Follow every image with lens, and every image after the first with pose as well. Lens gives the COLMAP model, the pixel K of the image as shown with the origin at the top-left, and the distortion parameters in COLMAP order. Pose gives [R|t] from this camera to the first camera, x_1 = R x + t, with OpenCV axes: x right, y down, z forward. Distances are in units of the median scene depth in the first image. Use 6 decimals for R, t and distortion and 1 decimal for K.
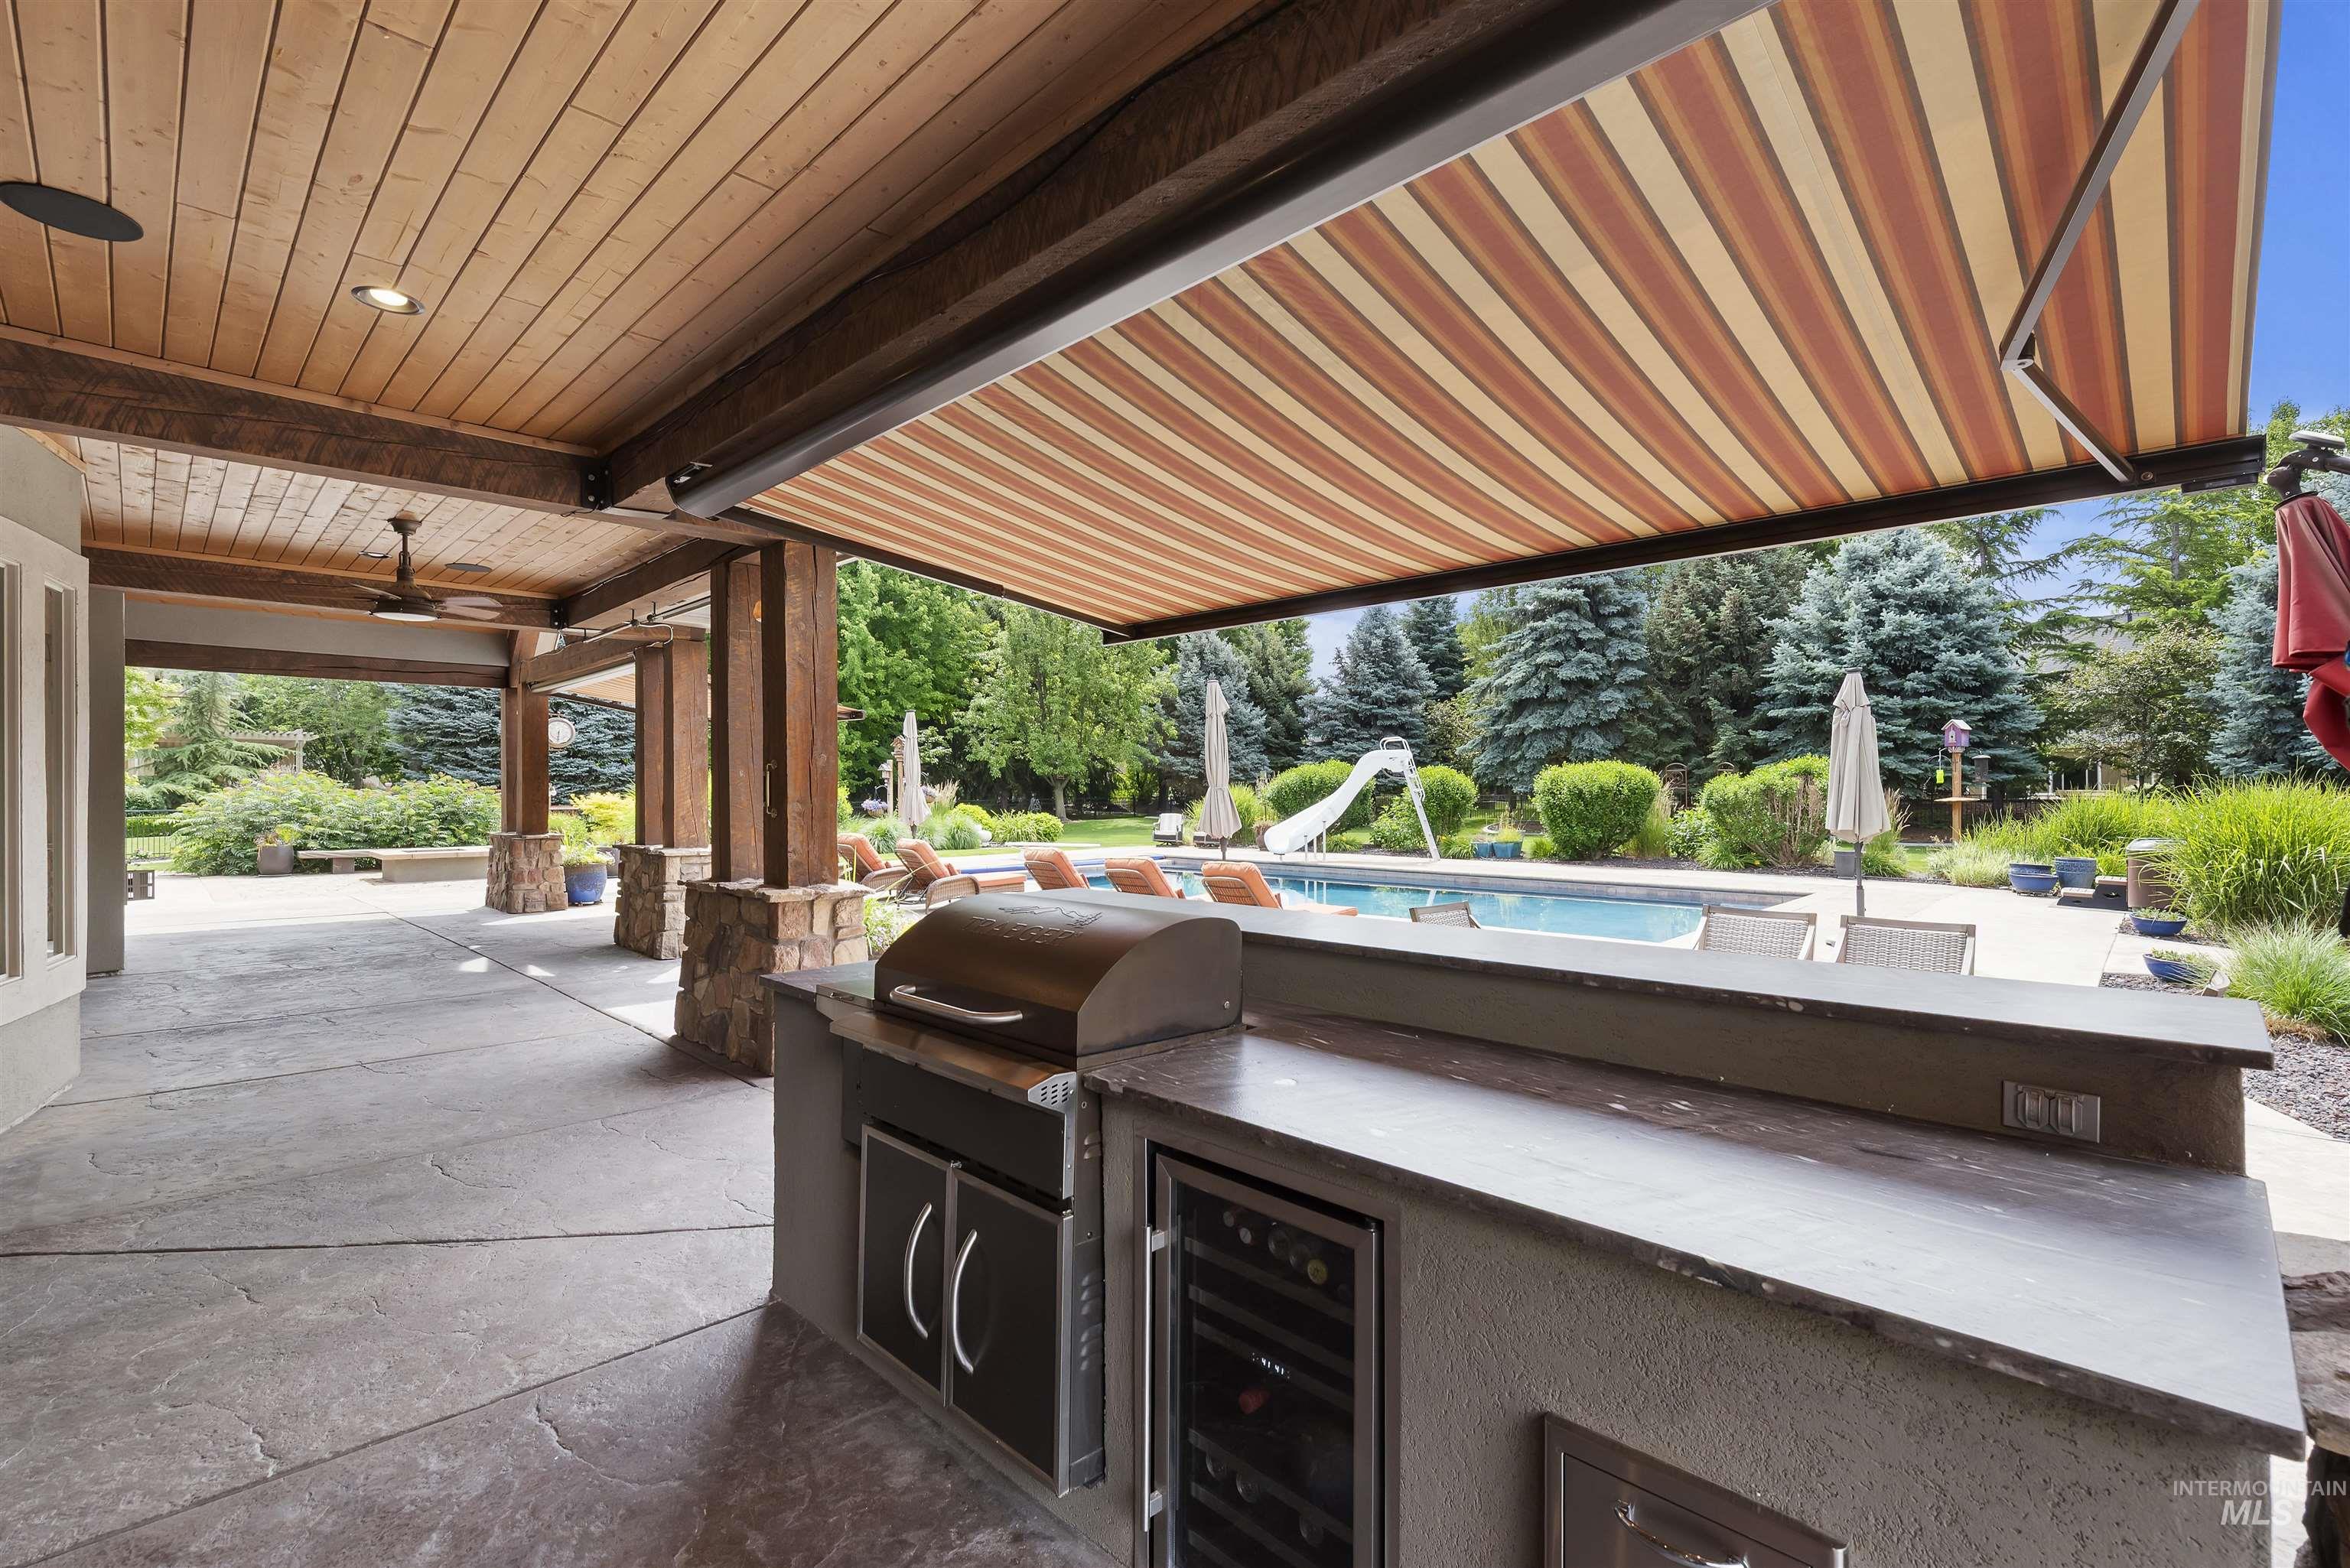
lens RADIAL K [[1036.4, 0, 1175.0], [0, 1036.4, 784.0], [0, 0, 1]] dist [0.001638, 0.000043]
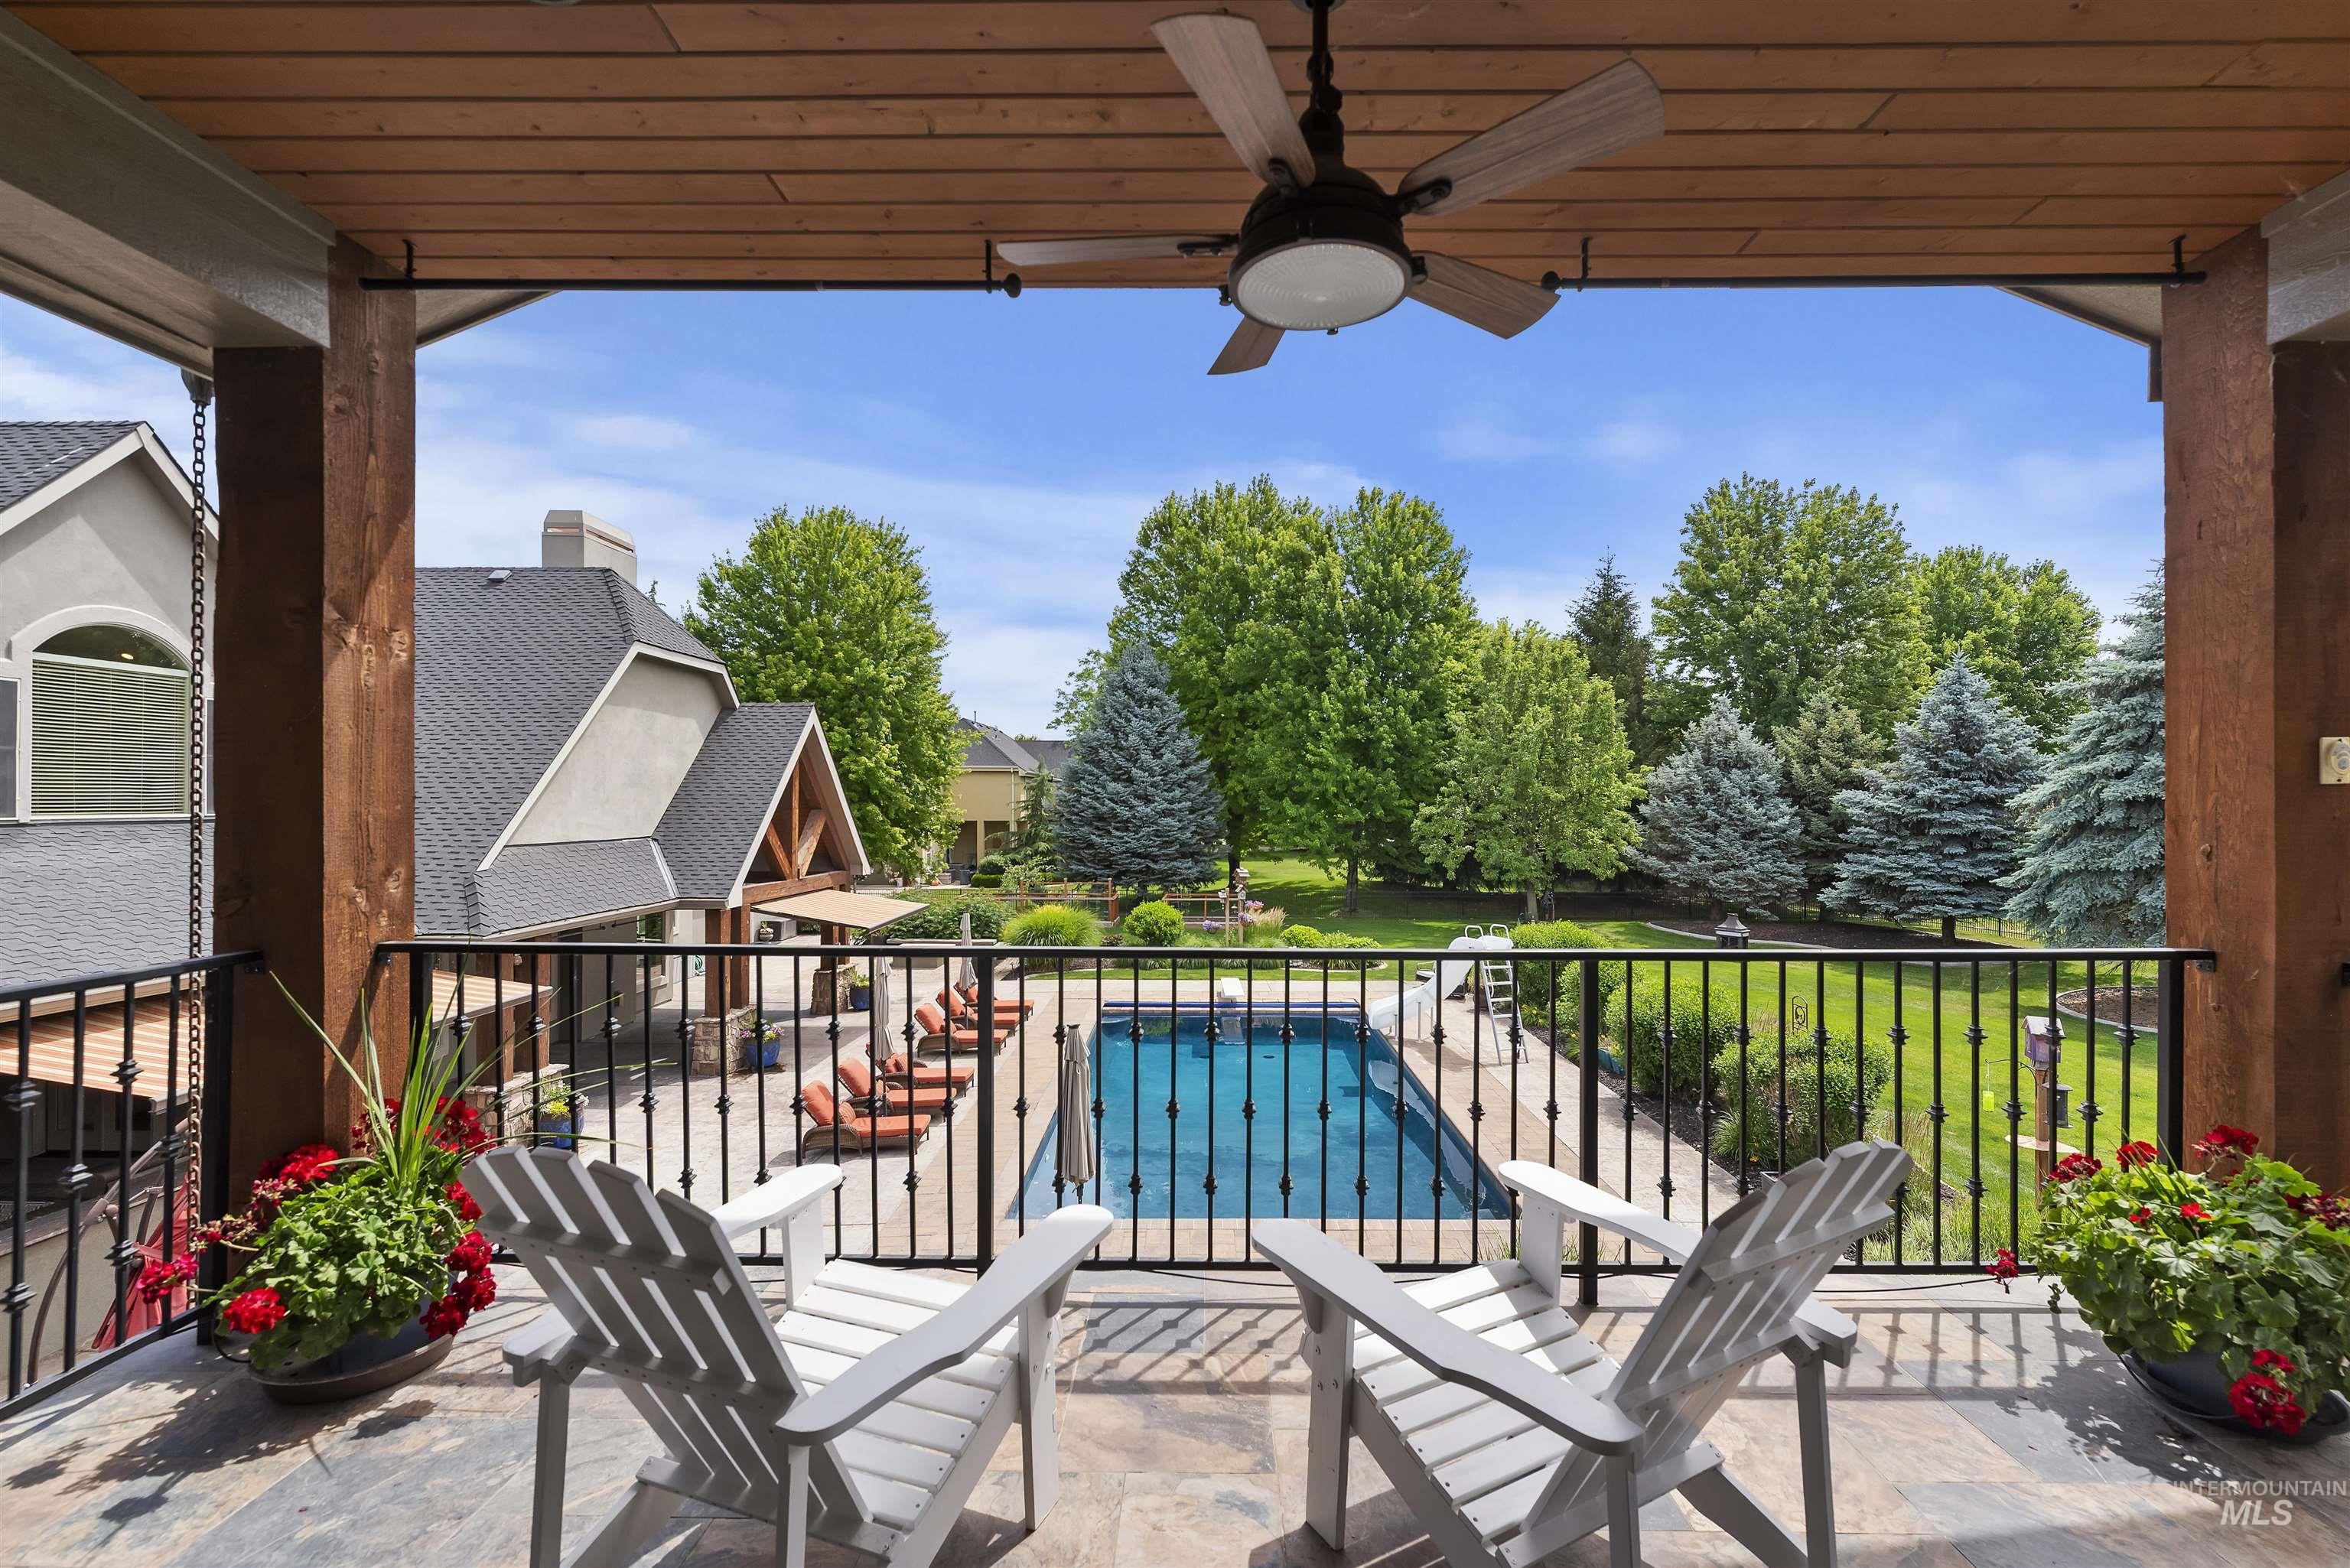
lens RADIAL K [[1013.6, 0, 1202.8], [0, 1013.6, 805.5], [0, 0, 1]] dist [0.000735, 0.000009]
pose [[0.689516, 0.008240, -0.724224, 0.432795], [-0.000462, 0.999940, 0.010937, -0.101229], [0.724270, -0.007207, 0.689478, 0.108925]]
